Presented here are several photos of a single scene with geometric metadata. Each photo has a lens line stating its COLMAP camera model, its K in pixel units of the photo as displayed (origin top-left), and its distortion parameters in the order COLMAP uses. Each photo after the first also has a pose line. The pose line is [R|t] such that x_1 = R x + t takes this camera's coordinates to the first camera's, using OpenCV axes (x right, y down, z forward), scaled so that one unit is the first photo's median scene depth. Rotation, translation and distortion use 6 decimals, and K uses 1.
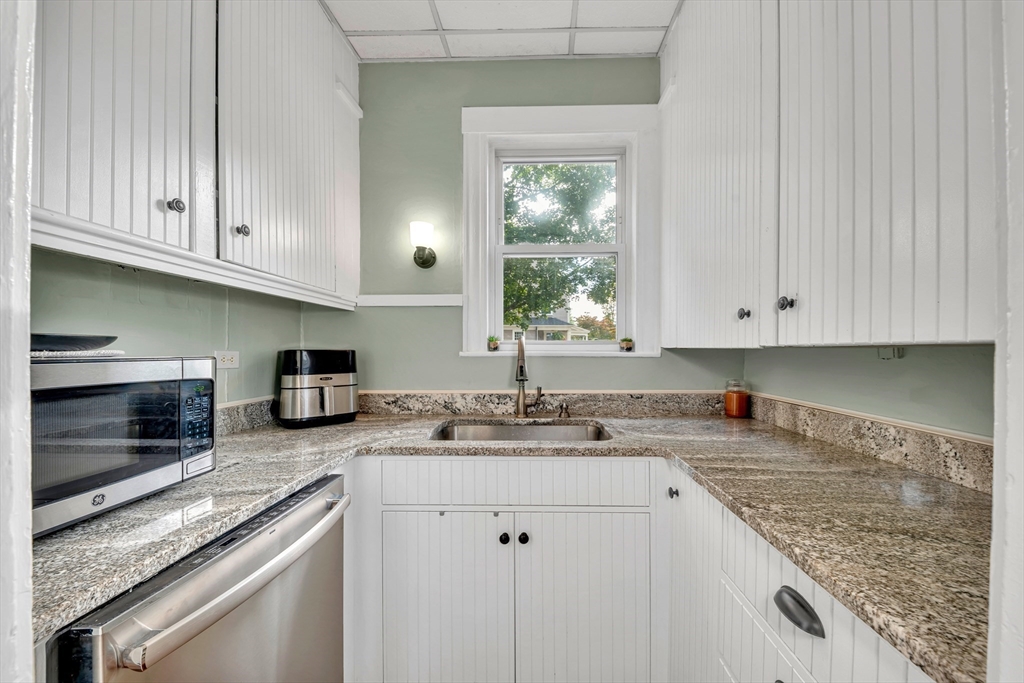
lens RADIAL K [[358.3, 0, 513.1], [0, 358.3, 343.2], [0, 0, 1]] dist [-0.019175, -0.000324]
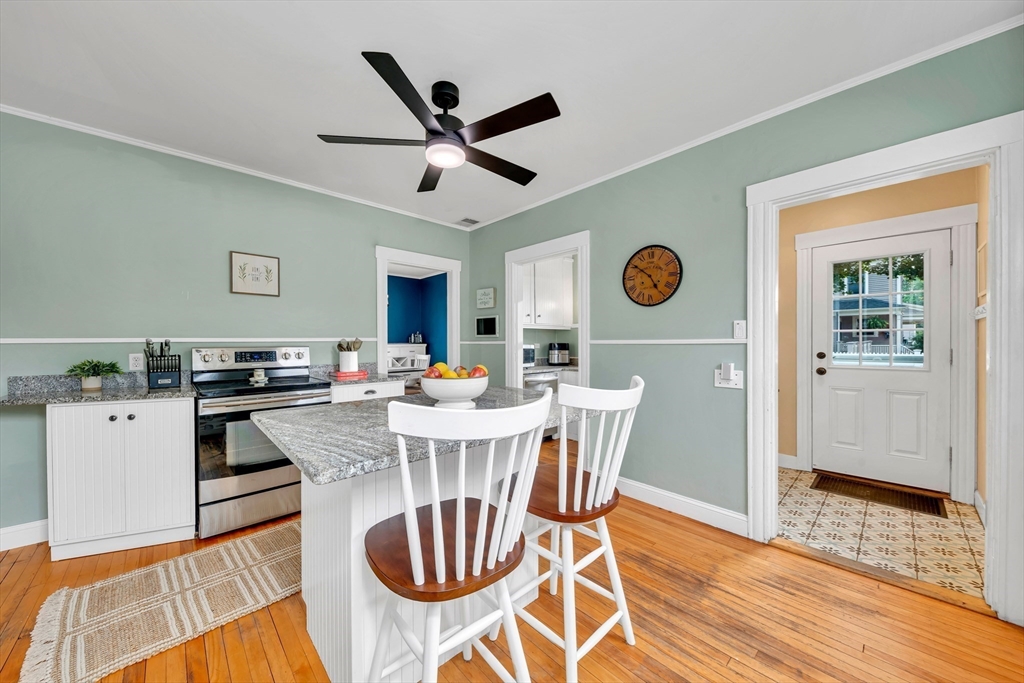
lens RADIAL K [[358.3, 0, 513.1], [0, 358.3, 343.2], [0, 0, 1]] dist [-0.019175, -0.000324]
pose [[0.735691, 0.019534, -0.677036, 1.390508], [-0.002196, 0.999648, 0.026455, -0.066828], [0.677314, -0.017976, 0.735474, -1.726754]]
